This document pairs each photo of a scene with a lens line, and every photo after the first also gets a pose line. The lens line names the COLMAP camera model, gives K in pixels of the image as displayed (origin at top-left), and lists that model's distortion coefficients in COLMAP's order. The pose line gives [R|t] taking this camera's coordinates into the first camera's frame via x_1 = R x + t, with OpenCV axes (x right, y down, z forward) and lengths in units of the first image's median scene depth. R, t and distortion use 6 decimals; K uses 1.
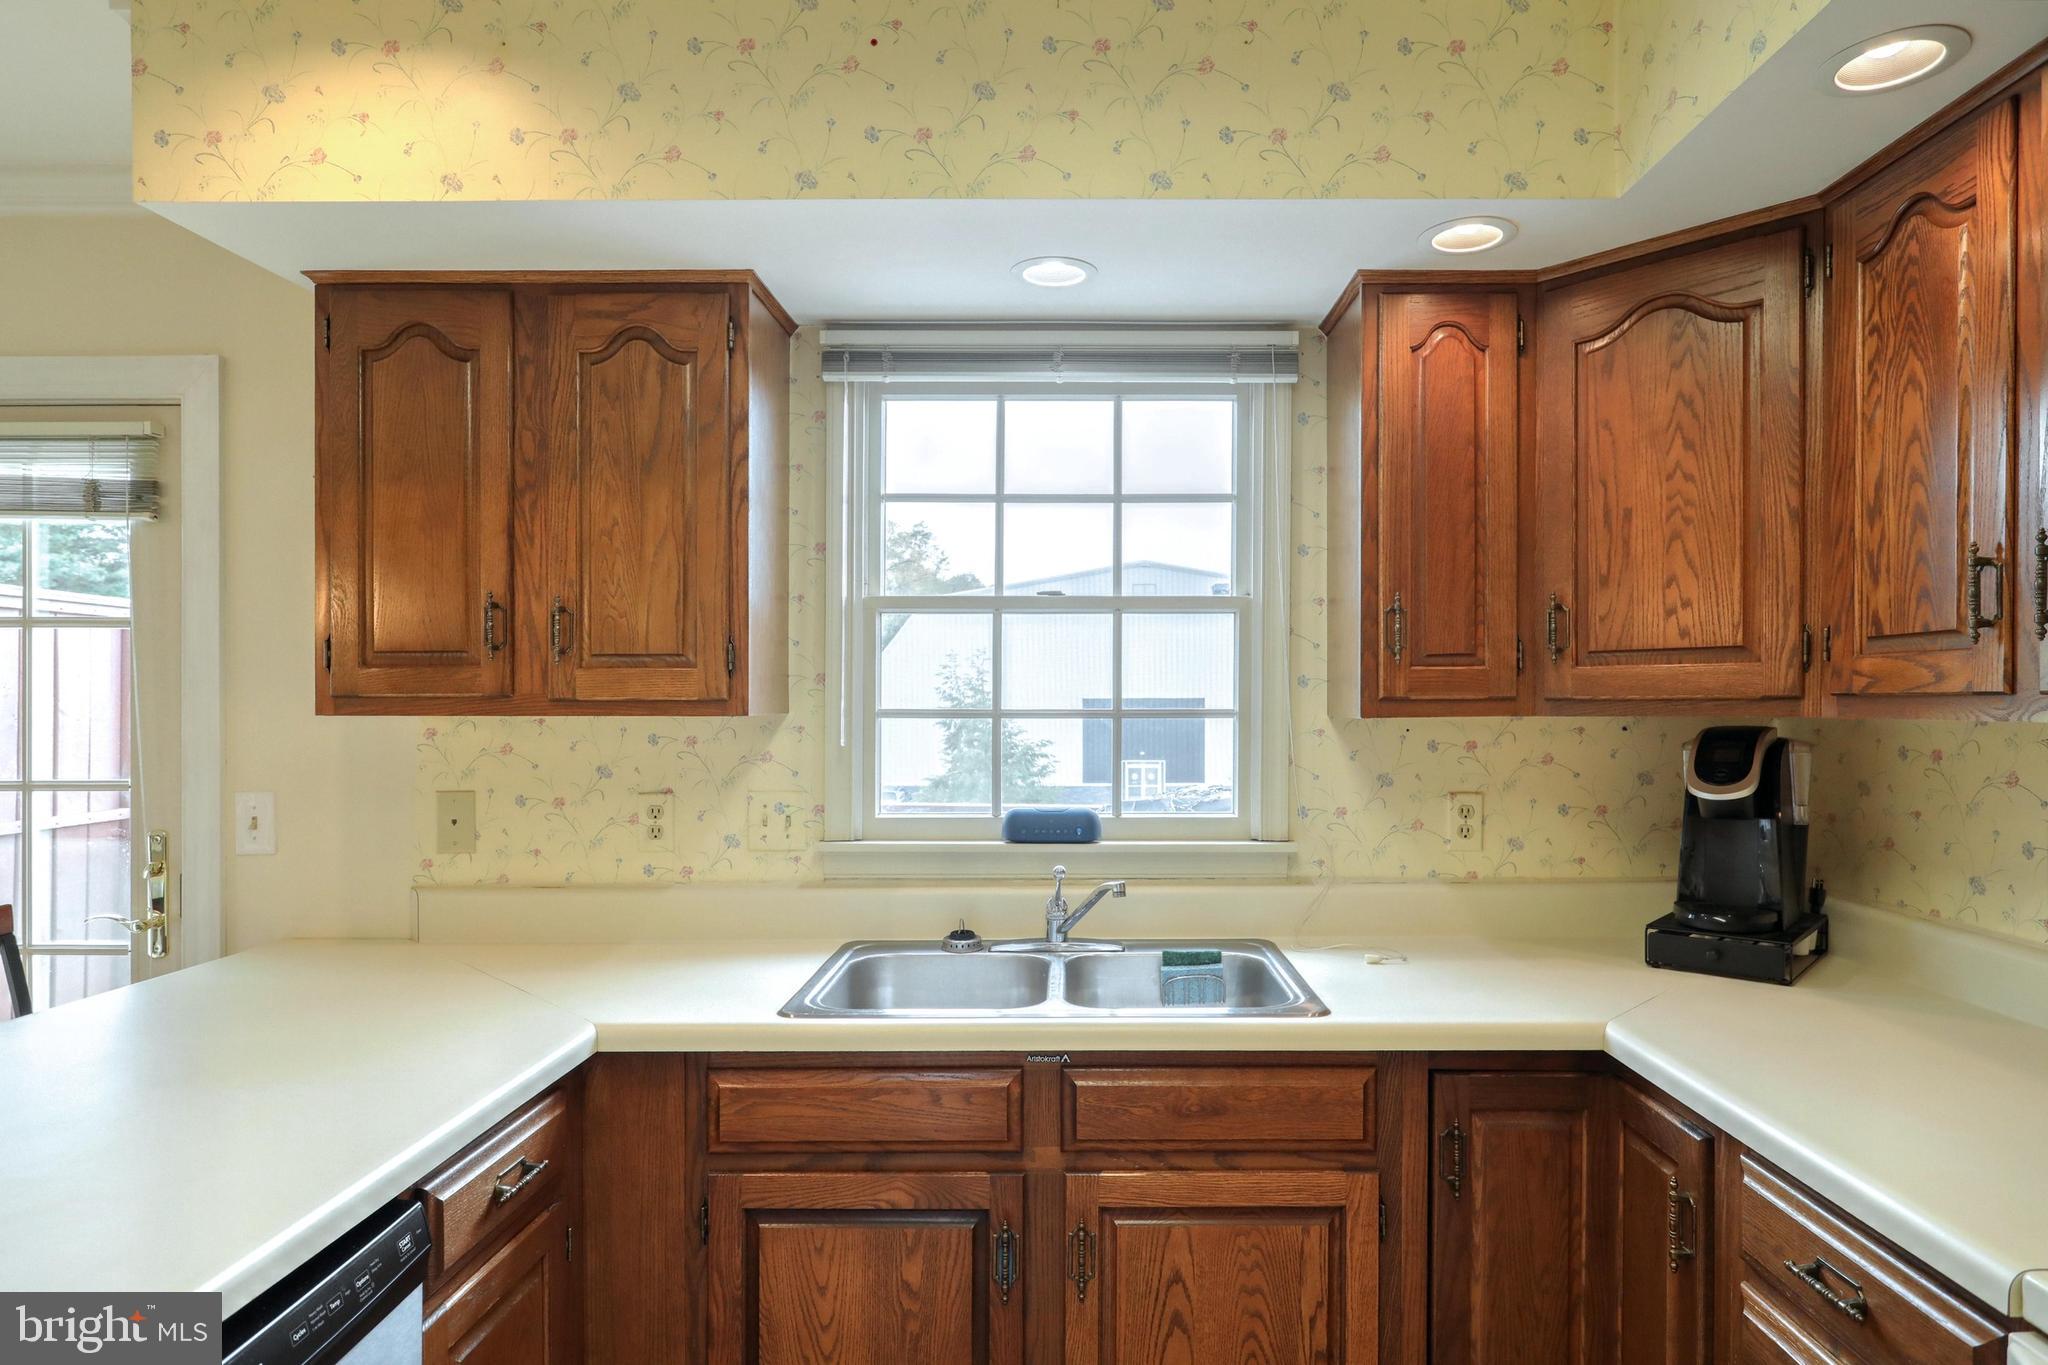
lens RADIAL K [[1173.5, 0, 1079.9], [0, 1173.5, 710.0], [0, 0, 1]] dist [0.000509, 0.001710]
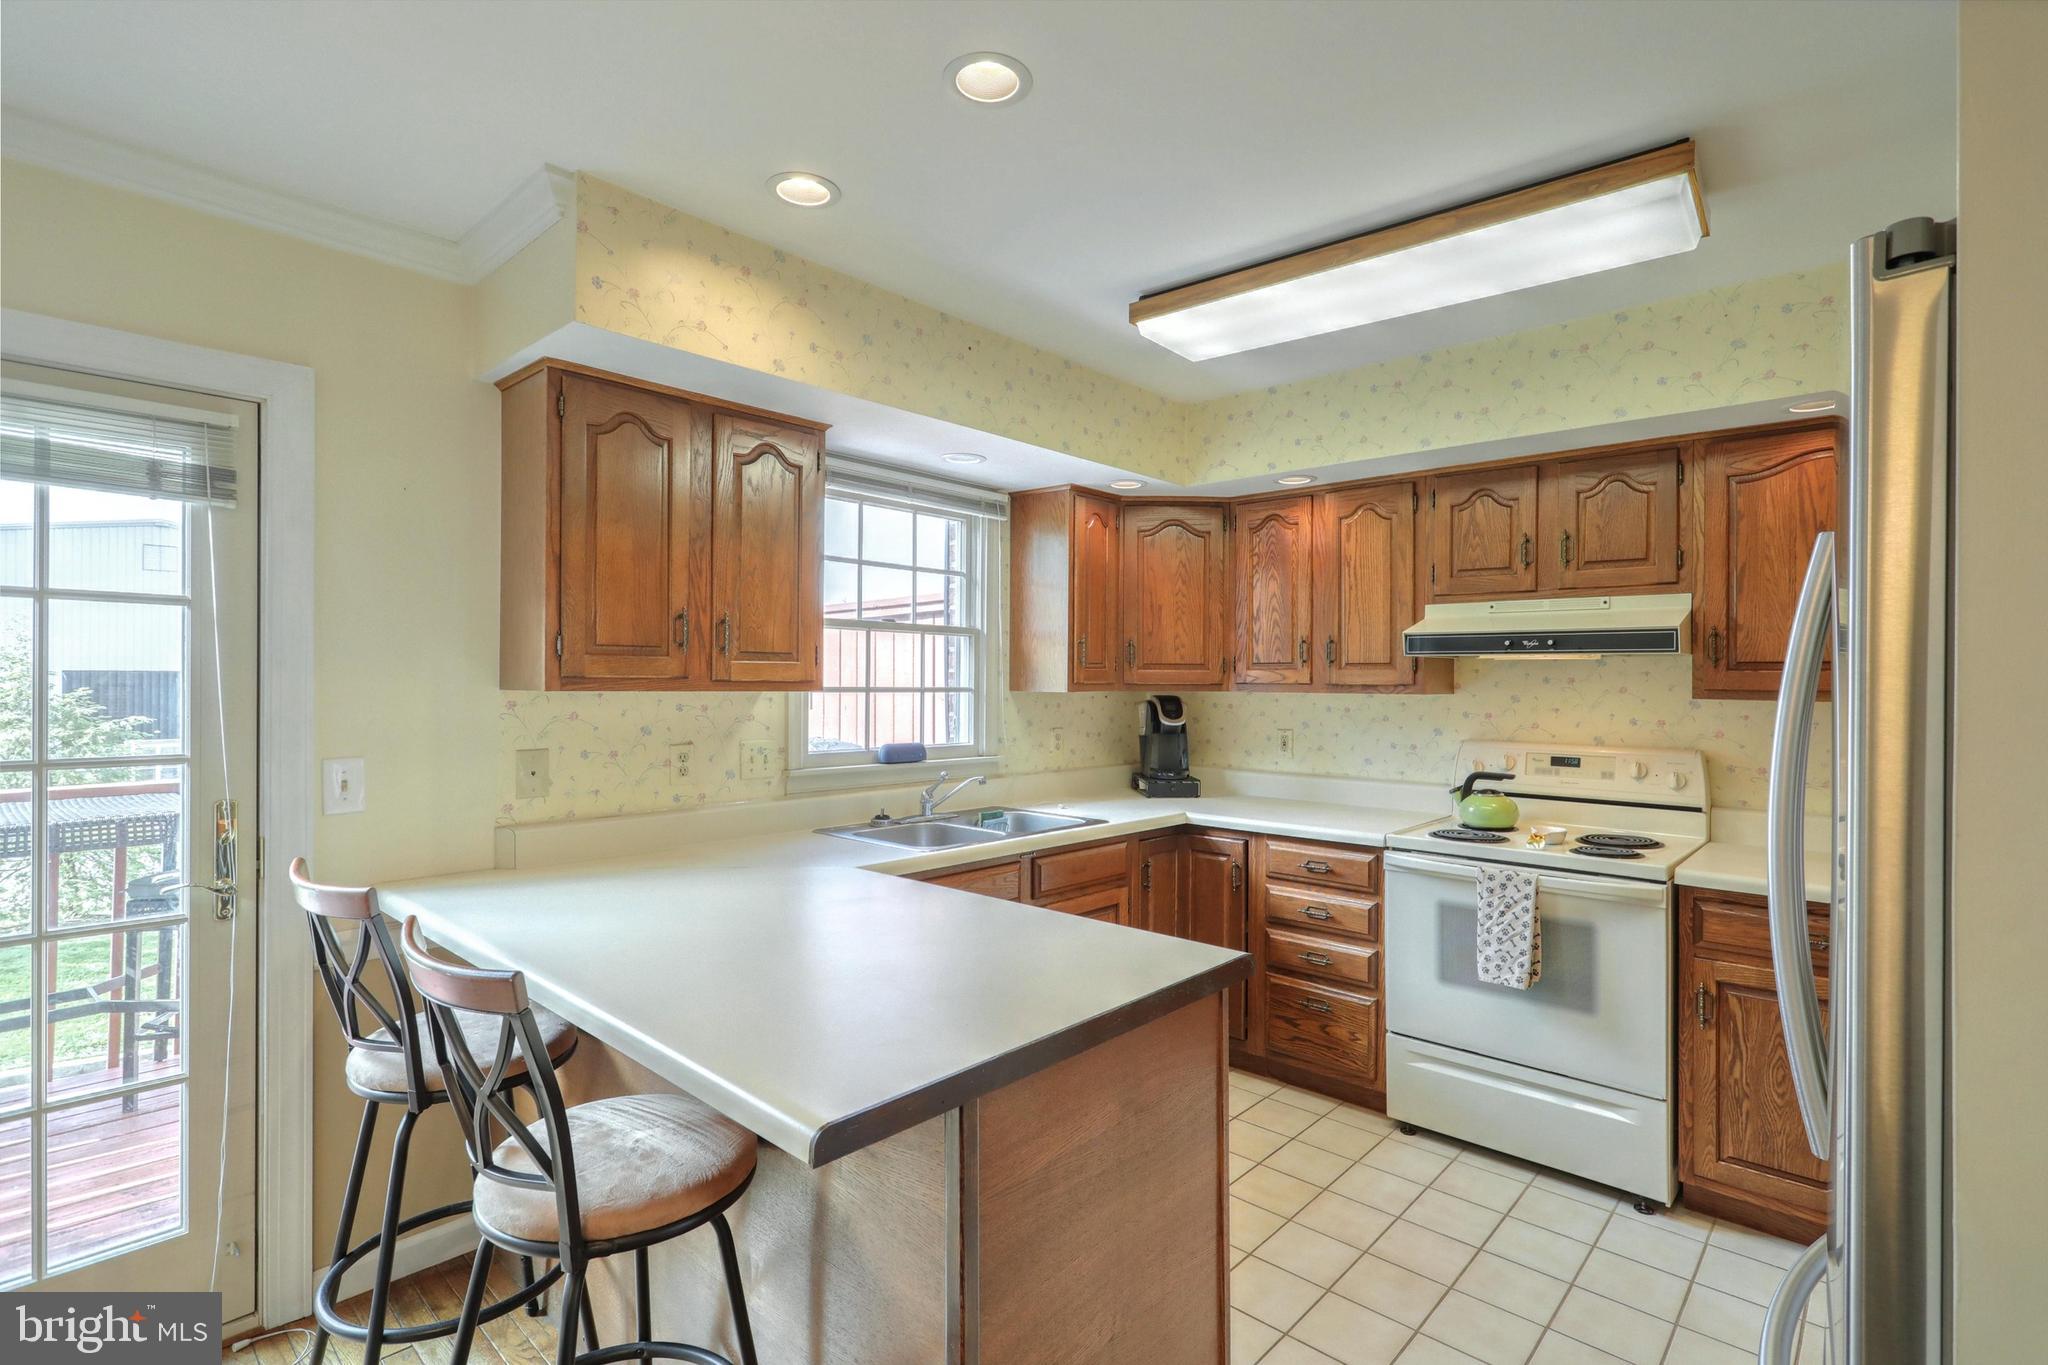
lens RADIAL K [[958.8, 0, 1033.6], [0, 958.8, 675.5], [0, 0, 1]] dist [0.002130, 0.000792]
pose [[0.681536, 0.011928, 0.731687, -0.946268], [-0.003548, 0.999909, -0.012997, -0.000415], [-0.731776, 0.006262, 0.681516, -0.125291]]
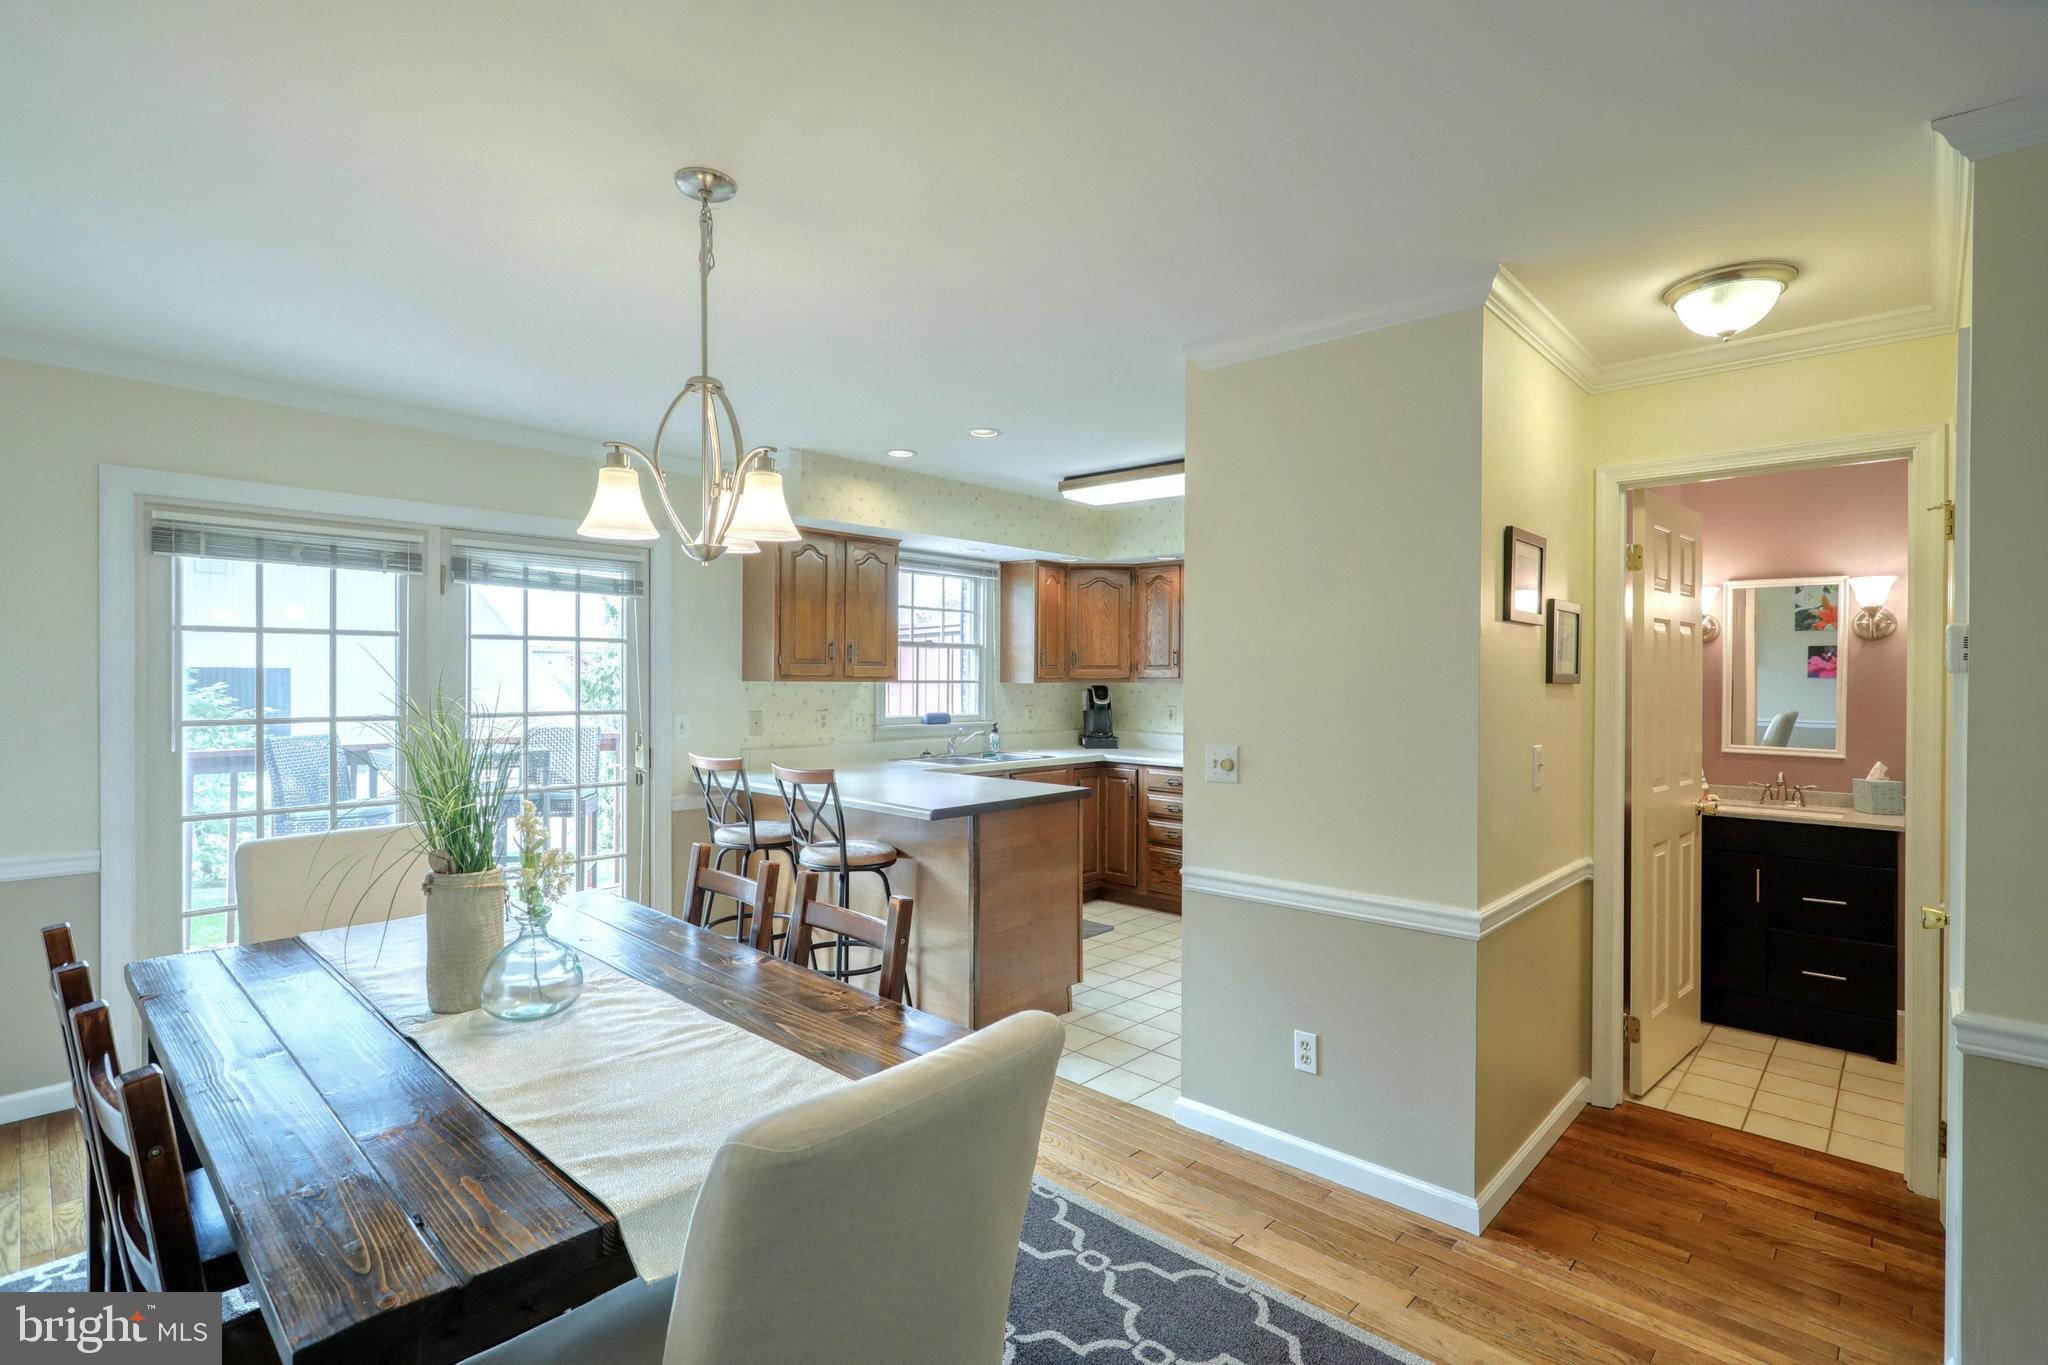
lens RADIAL K [[966.7, 0, 1036.4], [0, 966.7, 673.9], [0, 0, 1]] dist [-0.001061, 0.001586]
pose [[0.683610, 0.008549, 0.729797, -1.681785], [-0.002758, 0.999955, -0.009130, 0.005510], [-0.729842, 0.004228, 0.683603, -0.903127]]
